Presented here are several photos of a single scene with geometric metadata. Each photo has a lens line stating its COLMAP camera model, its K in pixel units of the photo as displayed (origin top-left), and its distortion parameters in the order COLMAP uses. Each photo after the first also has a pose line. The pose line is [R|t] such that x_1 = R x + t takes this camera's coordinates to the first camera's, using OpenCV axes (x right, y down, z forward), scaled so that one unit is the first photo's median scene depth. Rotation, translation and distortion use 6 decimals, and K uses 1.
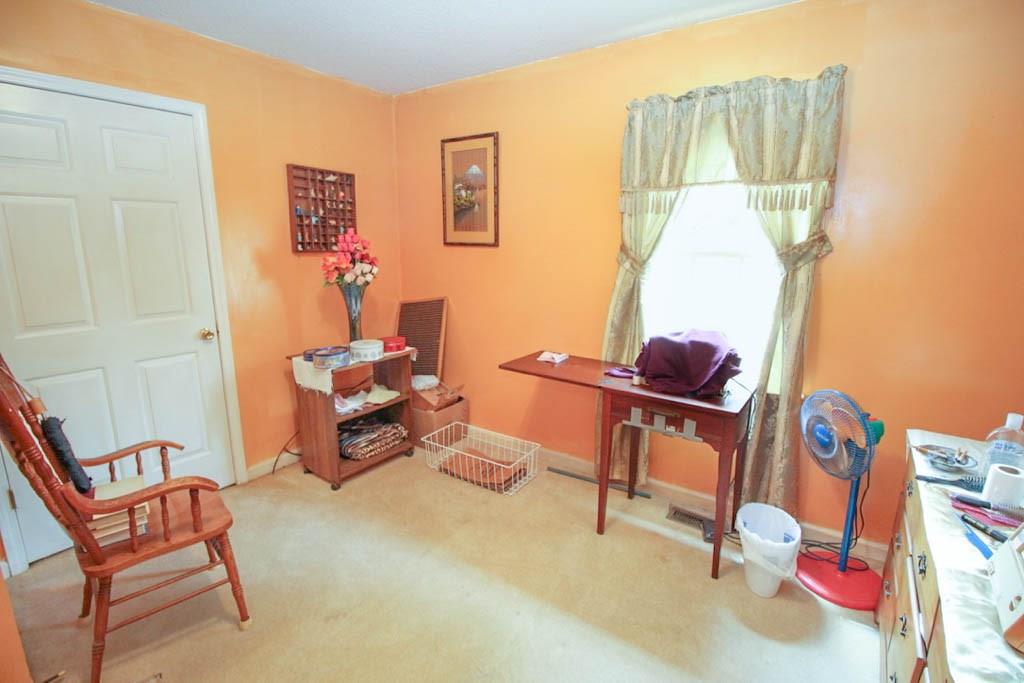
lens RADIAL K [[473.9, 0, 512.4], [0, 473.9, 340.1], [0, 0, 1]] dist [-0.005474, -0.005340]
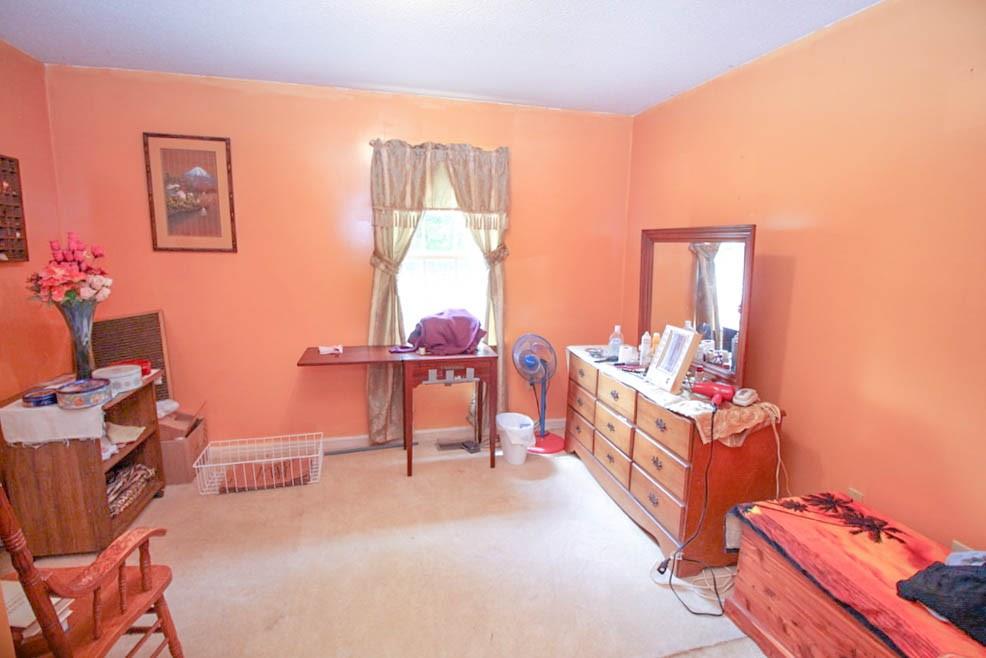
lens RADIAL K [[456.3, 0, 498.0], [0, 456.3, 328.5], [0, 0, 1]] dist [-0.005474, -0.005340]
pose [[0.654199, -0.127986, 0.745415, -0.506372], [0.145214, 0.988497, 0.042278, -0.002700], [-0.742251, 0.080587, 0.665258, -0.027121]]
